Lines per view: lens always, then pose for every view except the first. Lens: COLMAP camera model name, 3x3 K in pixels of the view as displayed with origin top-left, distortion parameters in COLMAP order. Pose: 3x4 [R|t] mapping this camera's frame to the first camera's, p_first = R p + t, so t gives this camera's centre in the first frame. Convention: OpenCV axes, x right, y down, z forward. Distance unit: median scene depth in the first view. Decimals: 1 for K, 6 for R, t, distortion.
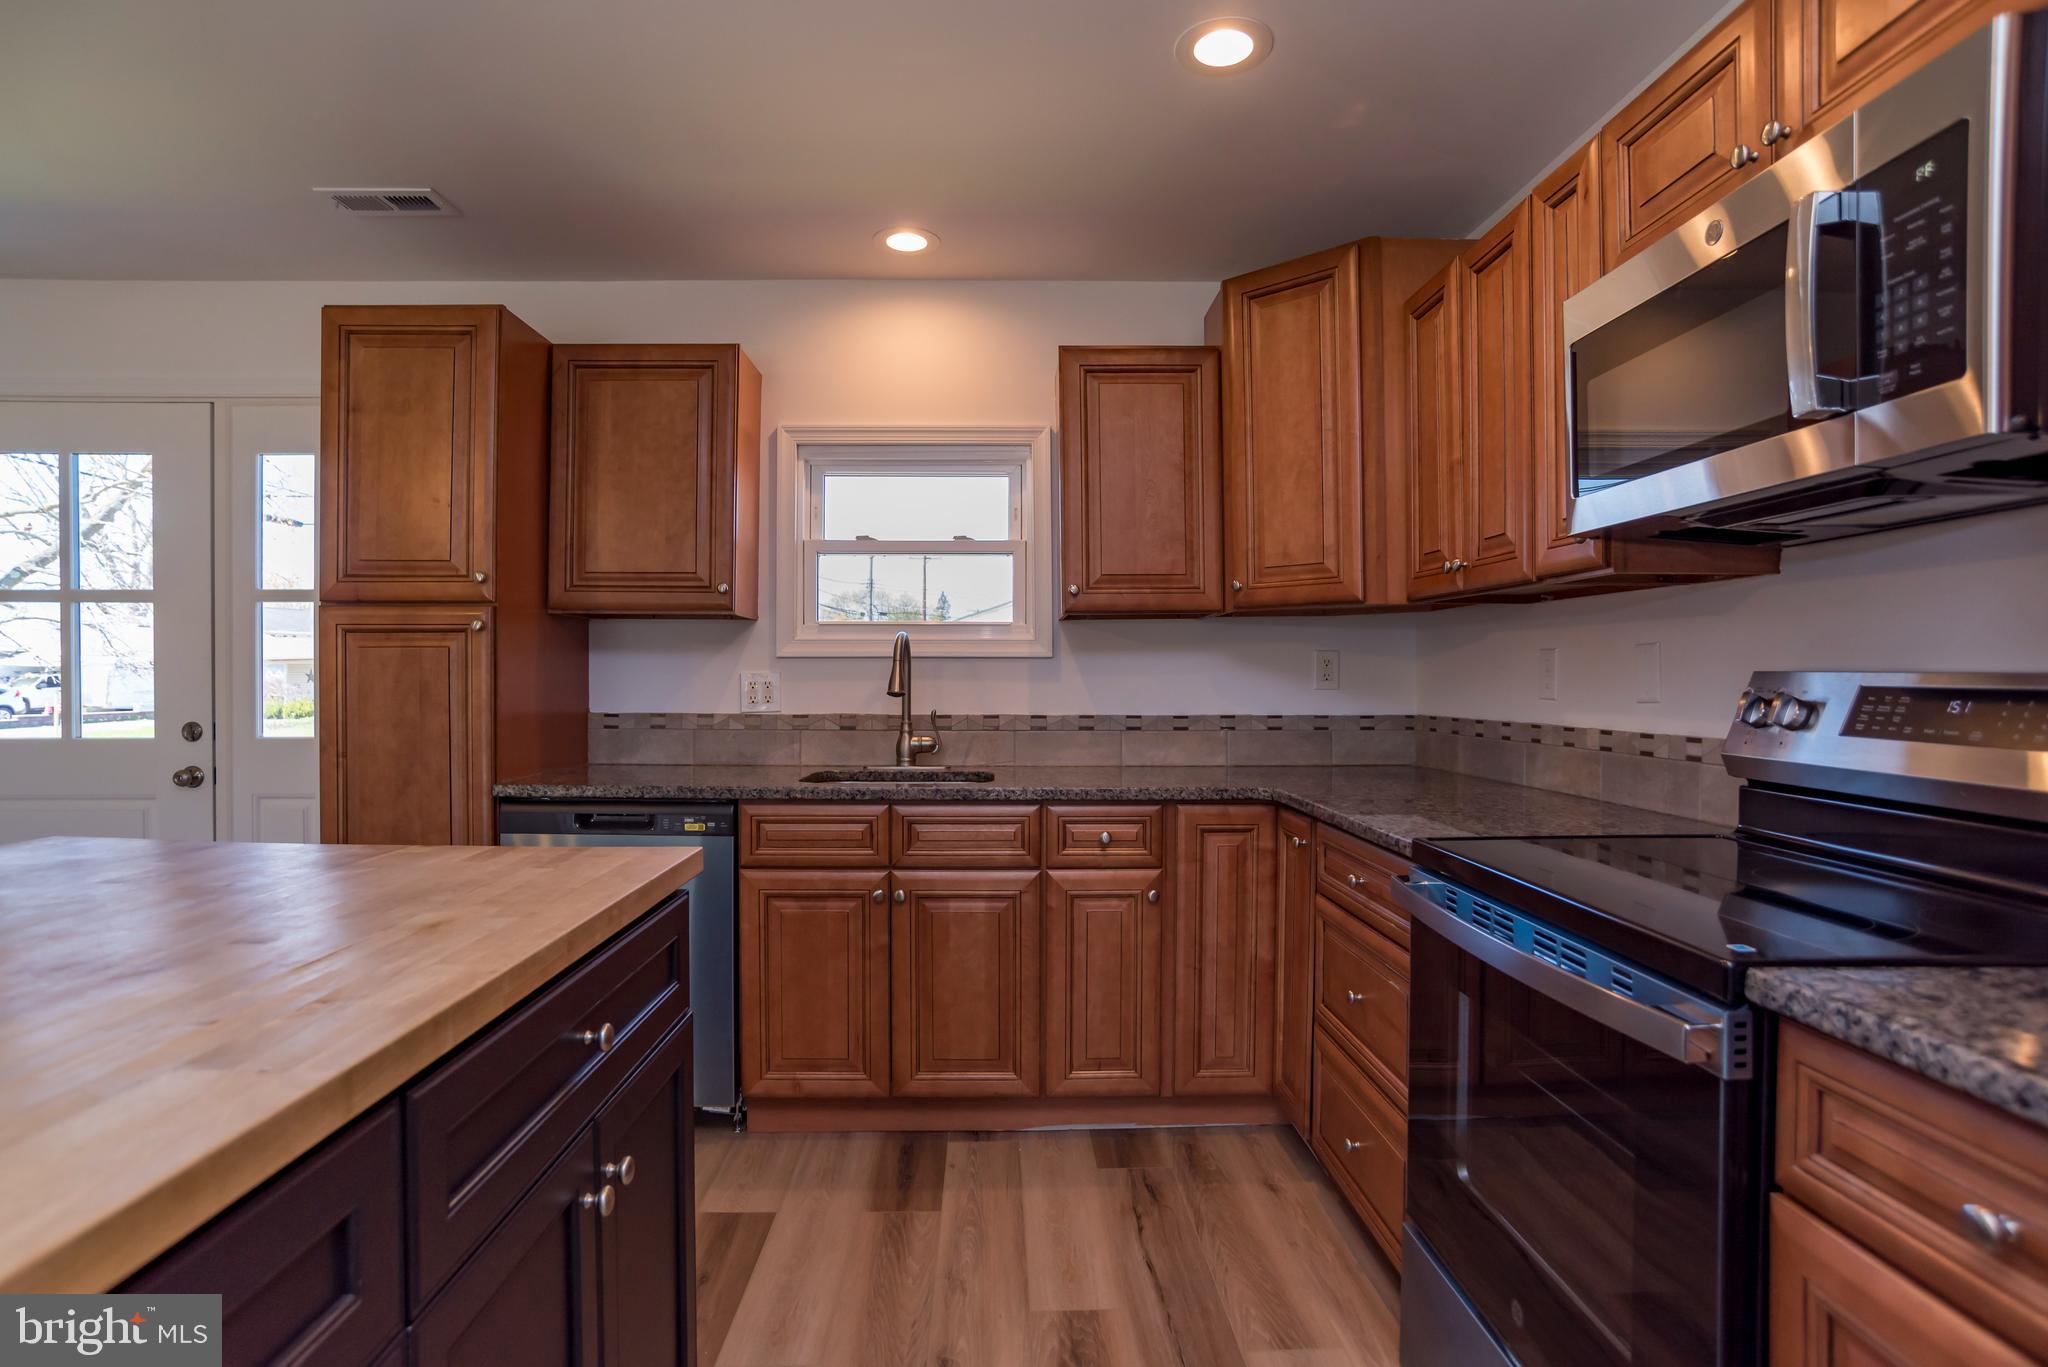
lens RADIAL K [[1069.9, 0, 1026.2], [0, 1069.9, 666.1], [0, 0, 1]] dist [-0.071240, 0.030134]
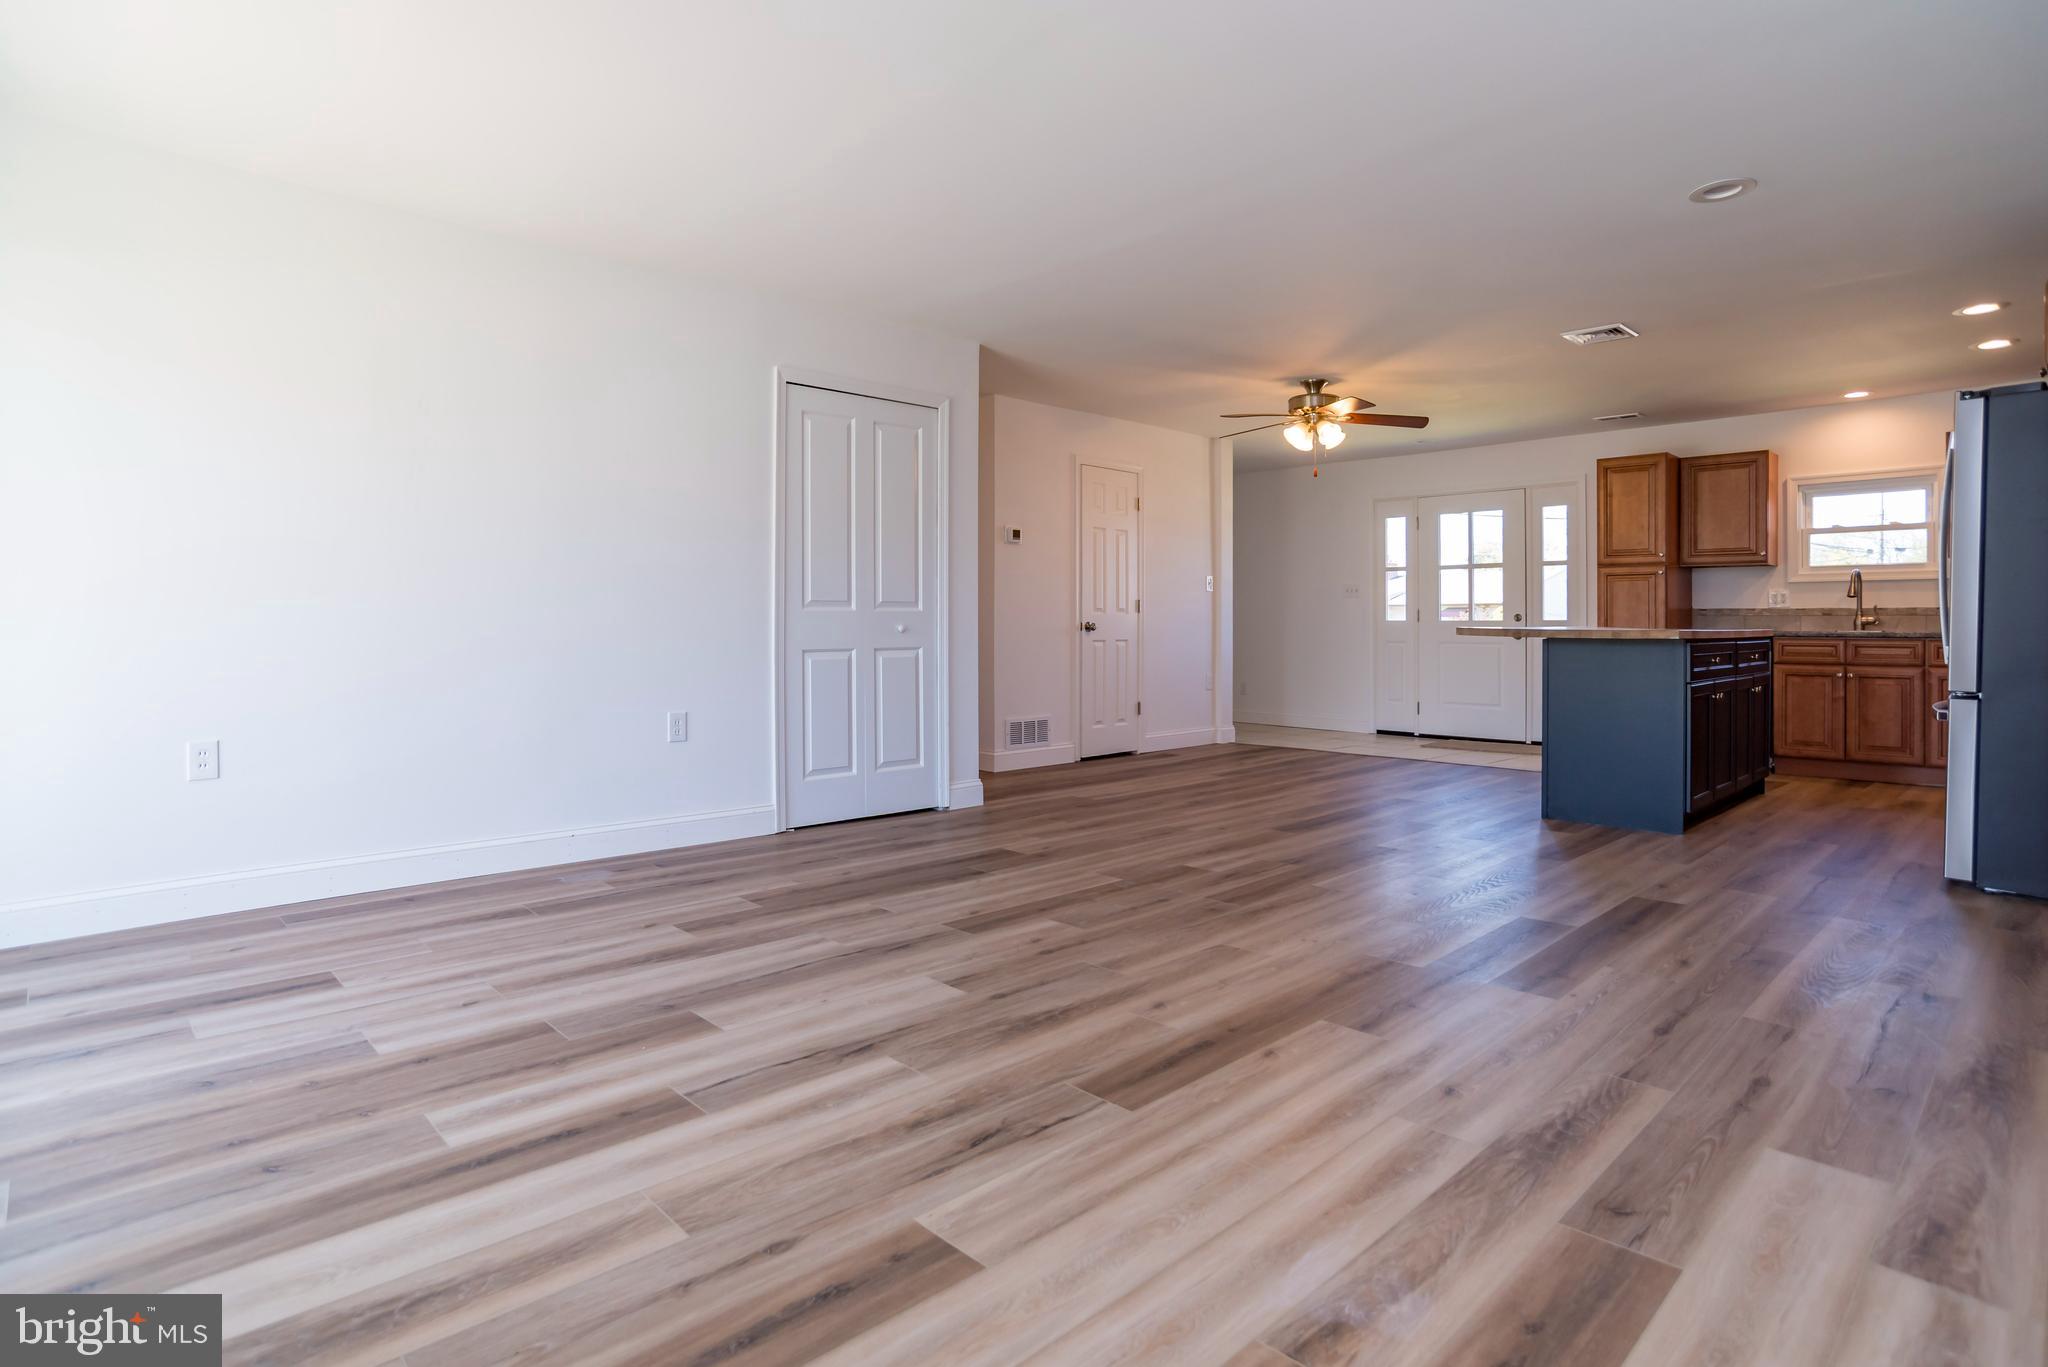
lens RADIAL K [[1069.9, 0, 986.8], [0, 1069.9, 624.6], [0, 0, 1]] dist [-0.071240, 0.030134]
pose [[0.653560, 0.001857, -0.756873, 0.320510], [0.002656, 0.999985, 0.004747, 0.066669], [0.756870, -0.005113, 0.653545, -1.737304]]
